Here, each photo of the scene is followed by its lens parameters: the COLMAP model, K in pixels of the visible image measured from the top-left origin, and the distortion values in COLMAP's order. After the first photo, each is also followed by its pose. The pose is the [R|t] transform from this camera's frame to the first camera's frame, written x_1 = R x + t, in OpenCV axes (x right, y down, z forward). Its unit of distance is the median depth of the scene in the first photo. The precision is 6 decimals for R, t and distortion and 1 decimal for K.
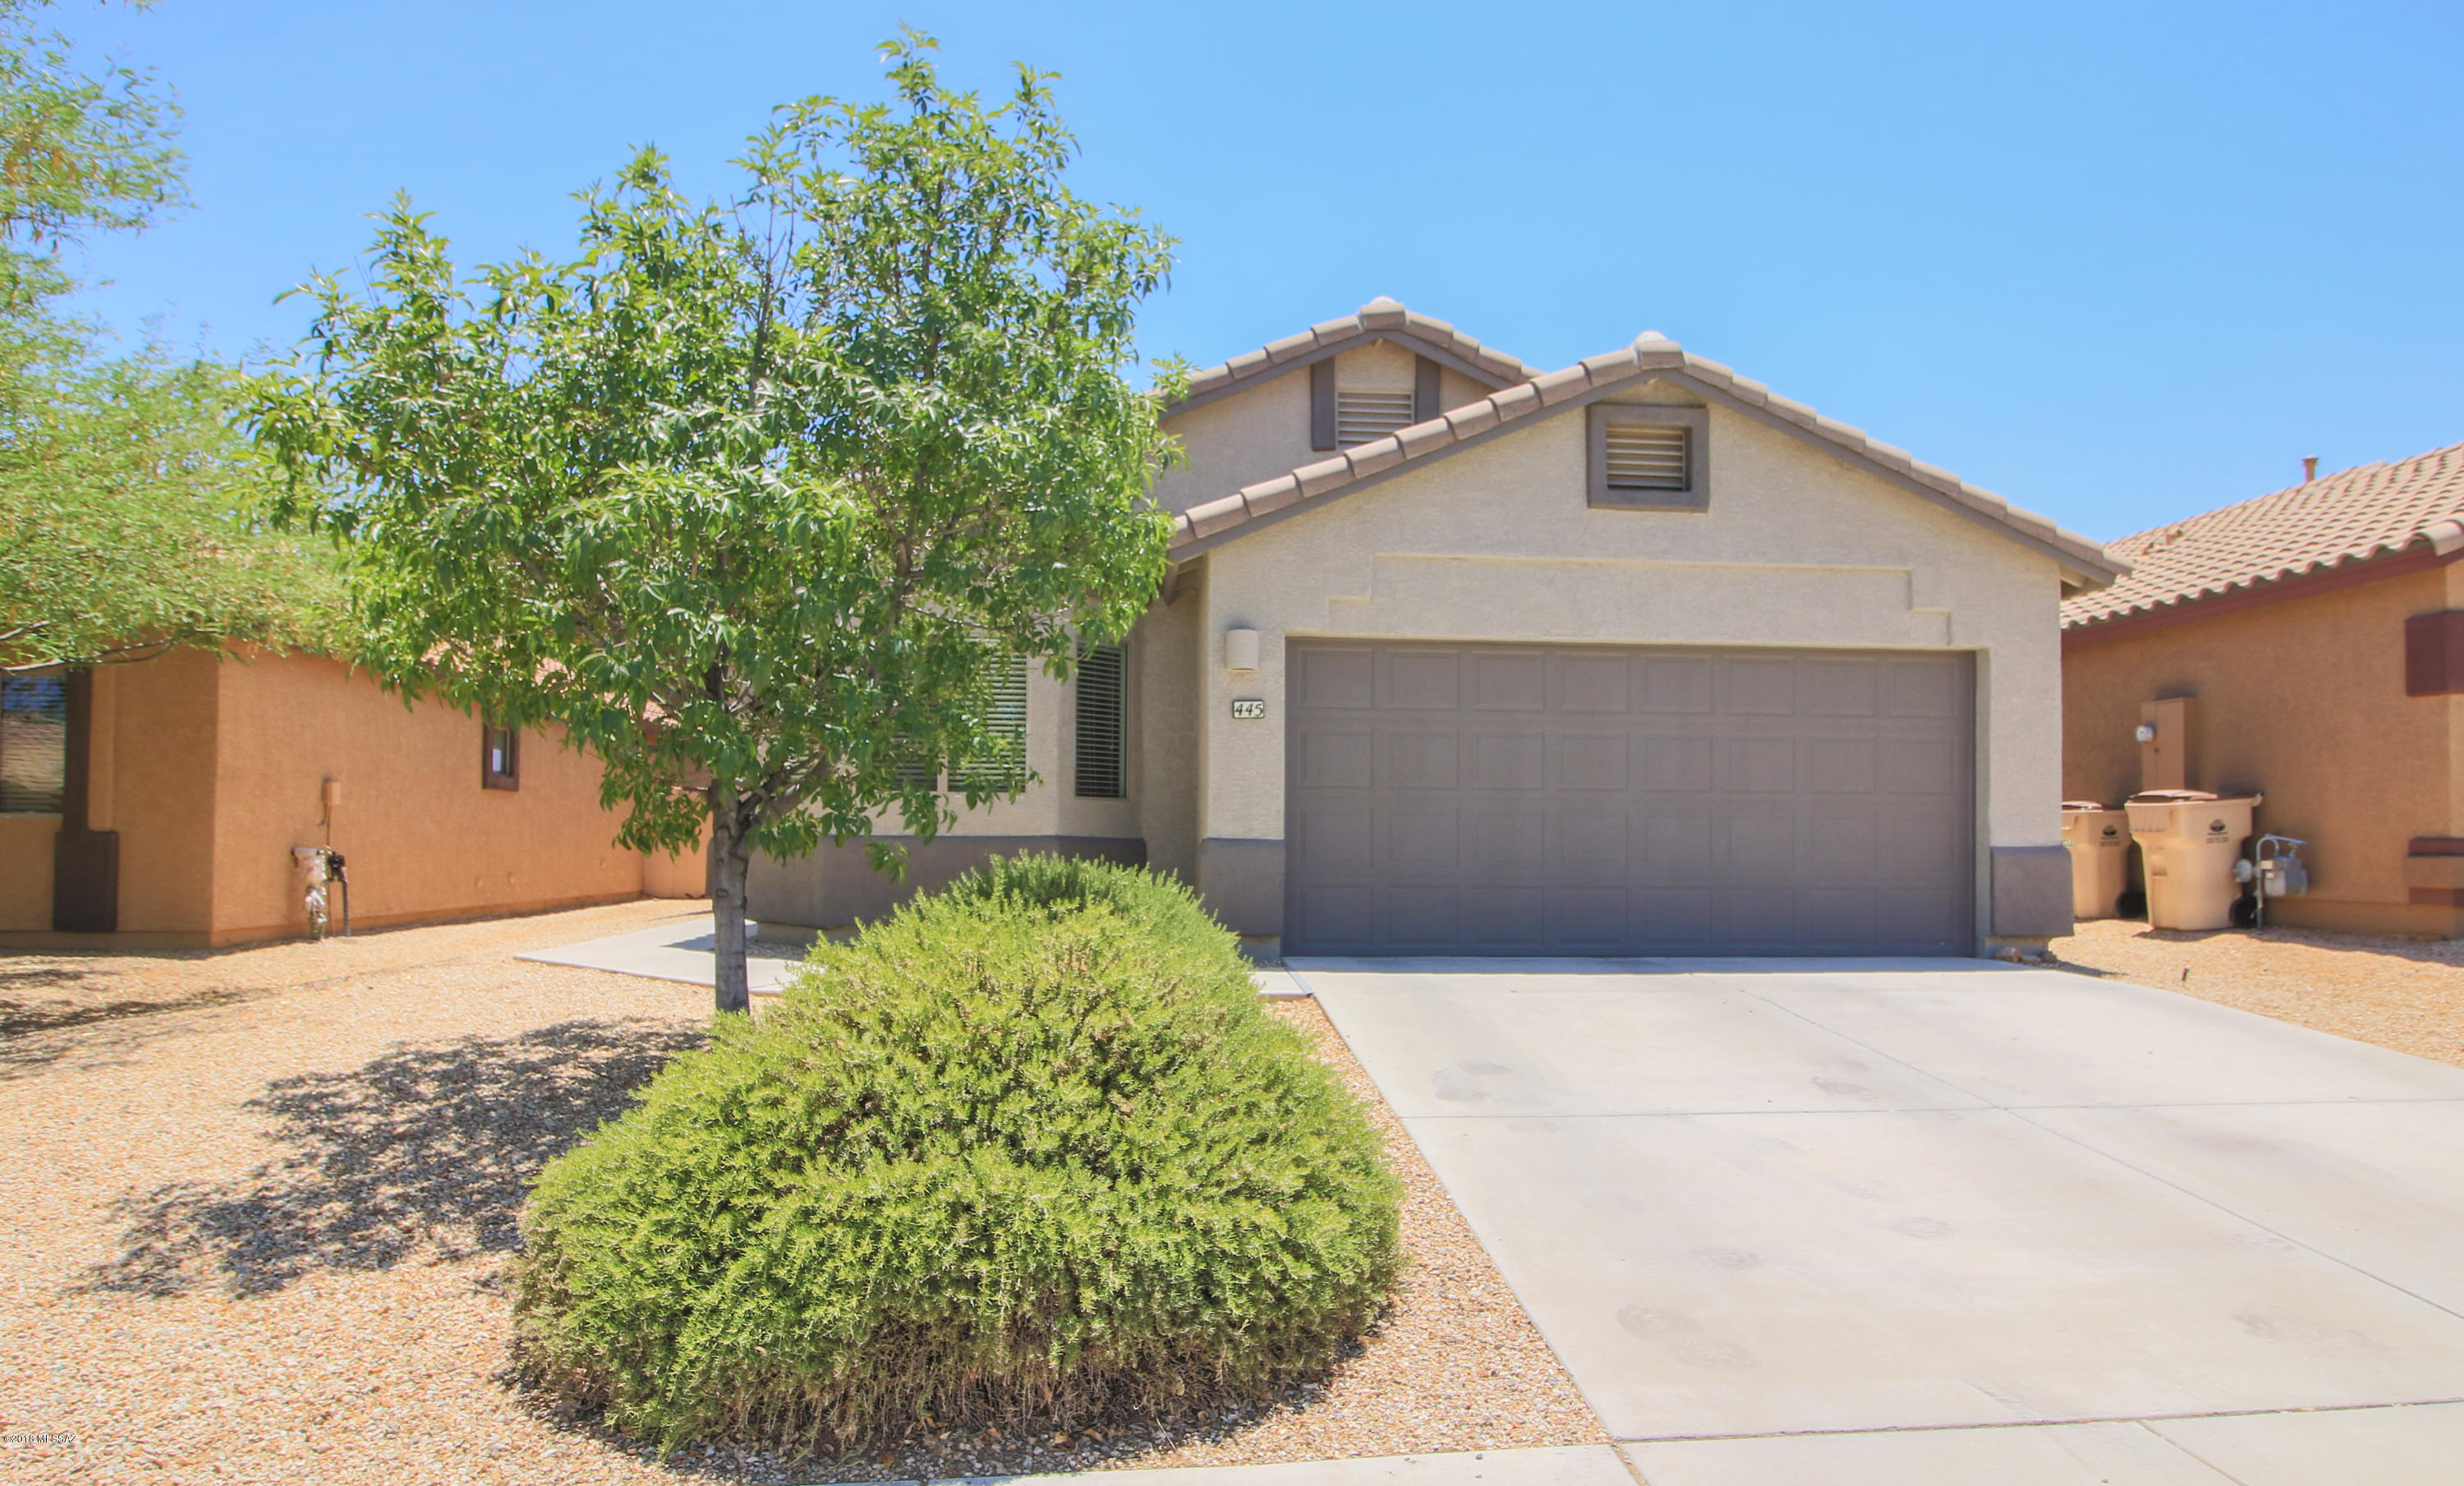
lens RADIAL K [[1424.5, 0, 1345.5], [0, 1424.5, 810.8], [0, 0, 1]] dist [-0.001161, -0.001698]
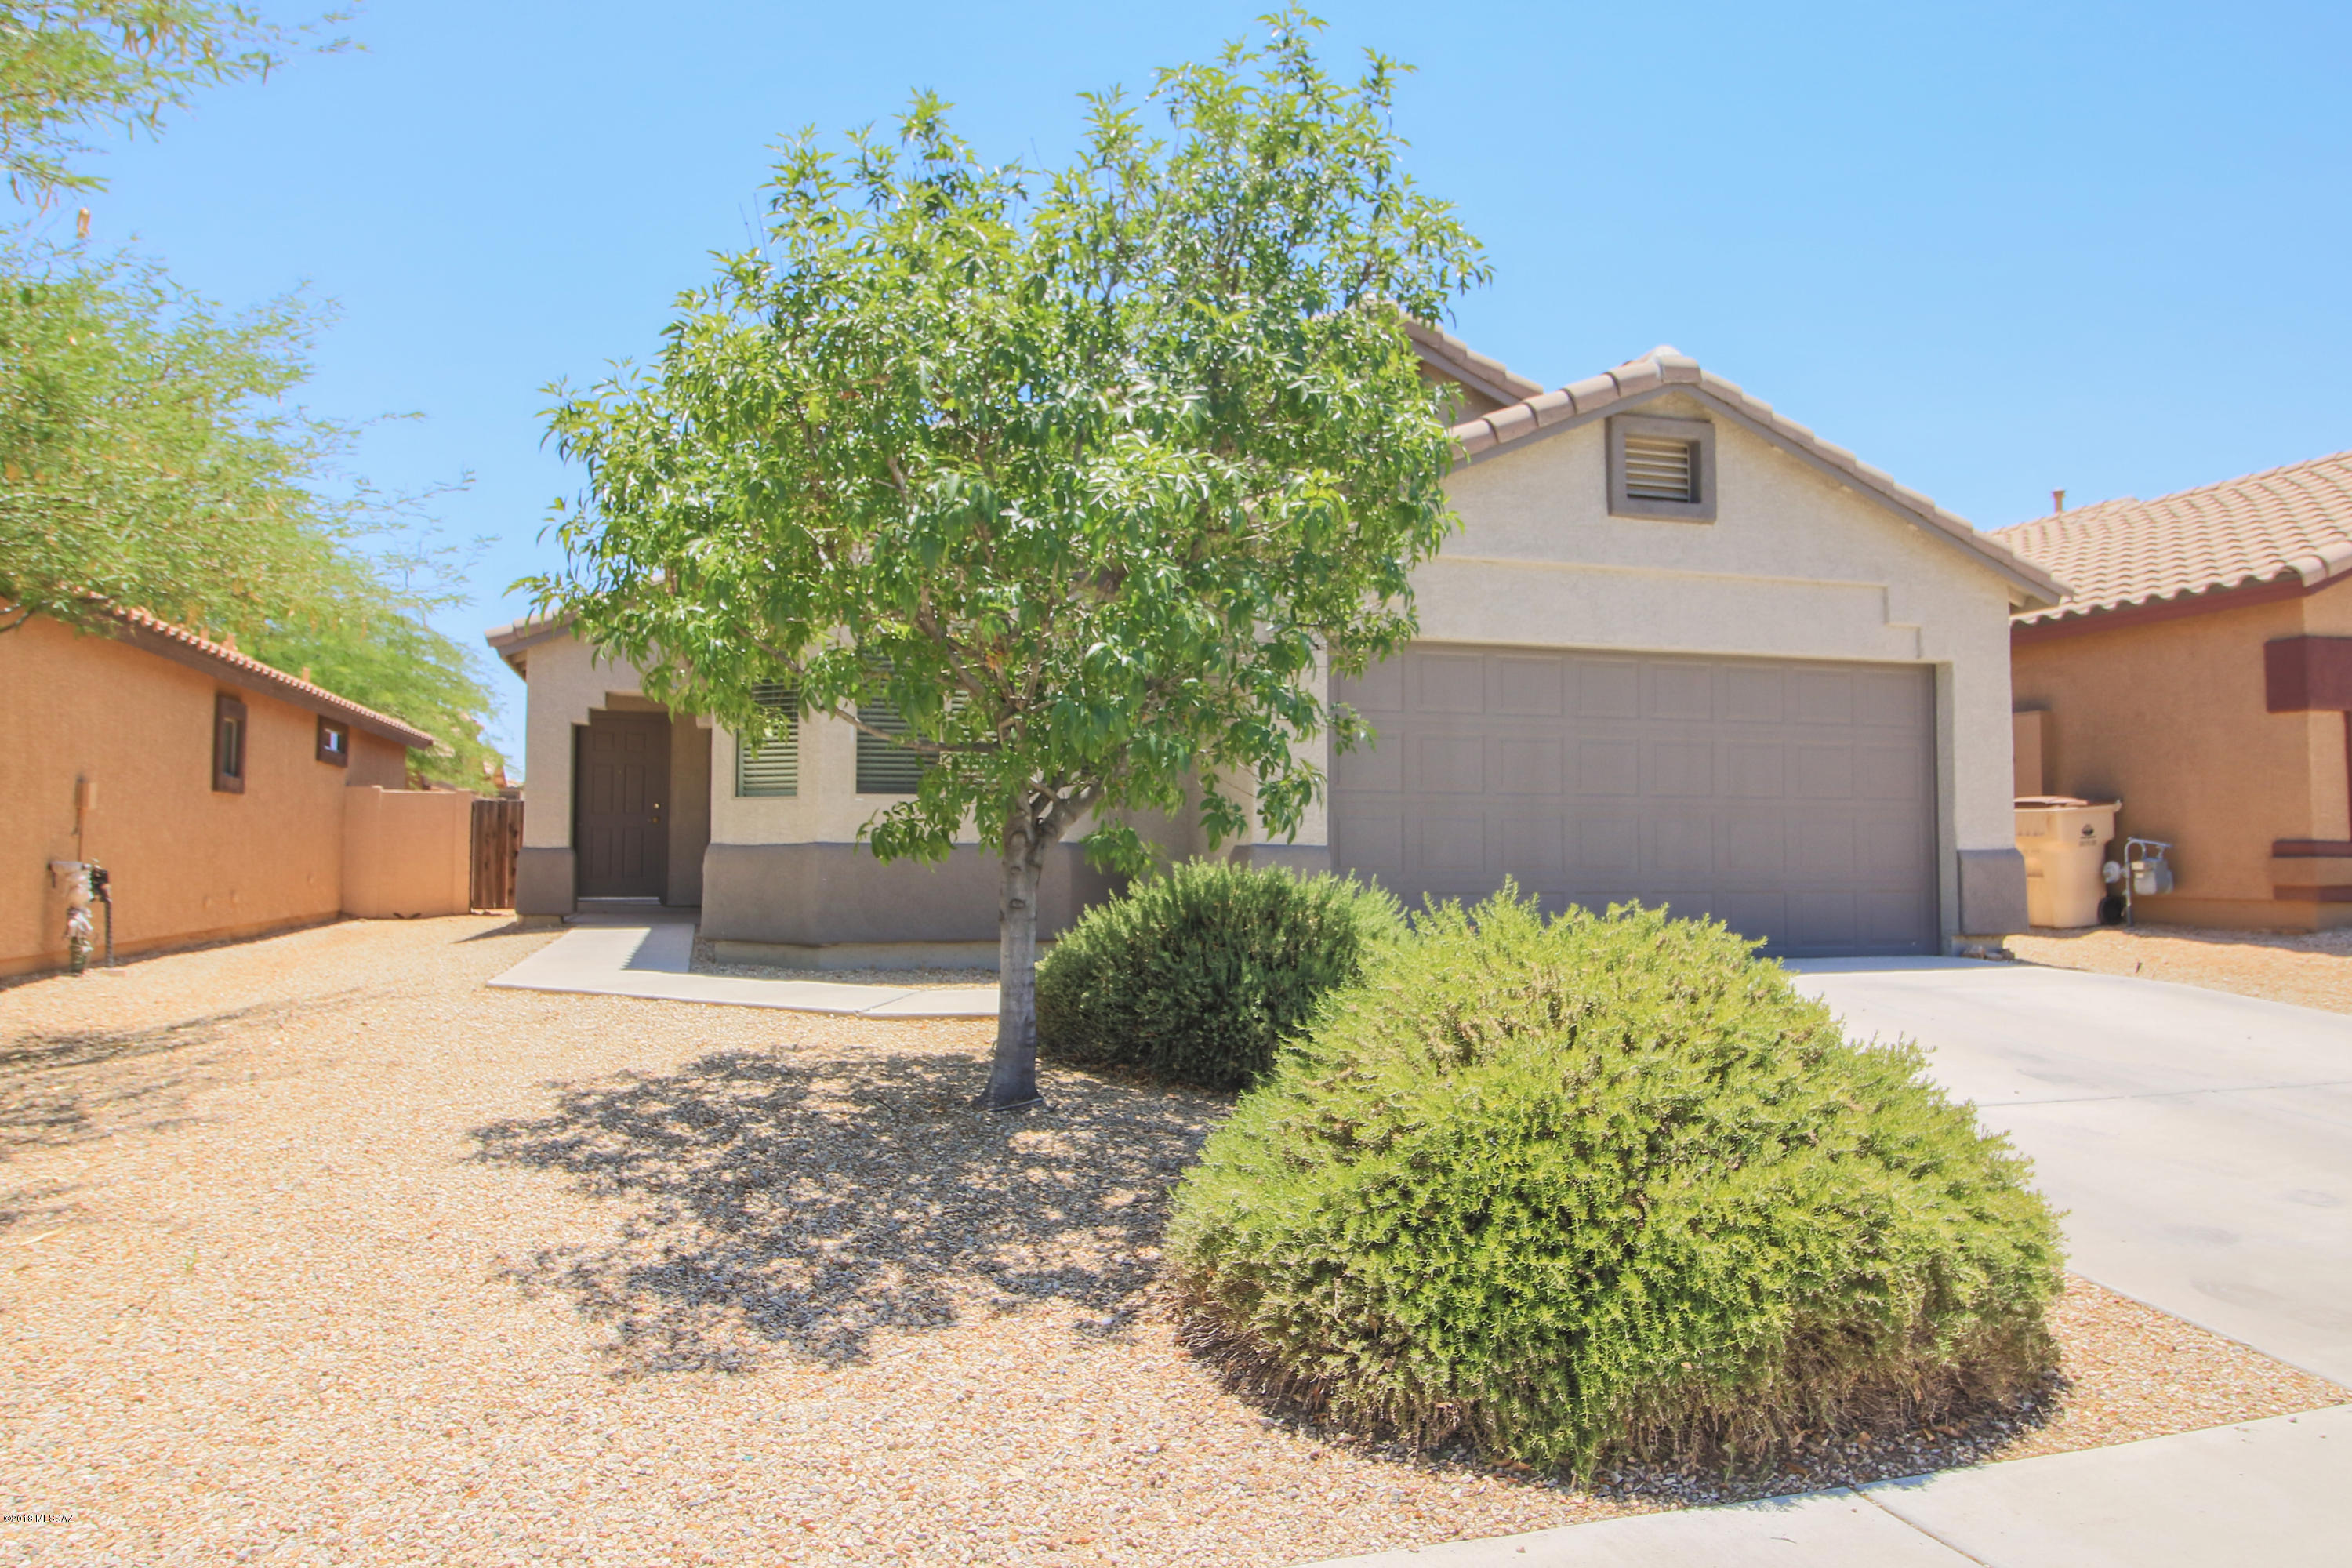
lens RADIAL K [[1504.7, 0, 1175.0], [0, 1504.7, 780.7], [0, 0, 1]] dist [0.008765, -0.002180]
pose [[0.980860, 0.004471, 0.194661, -0.333944], [0.000347, 0.999695, -0.024708, 0.001441], [-0.194712, 0.024302, 0.980559, 0.016565]]
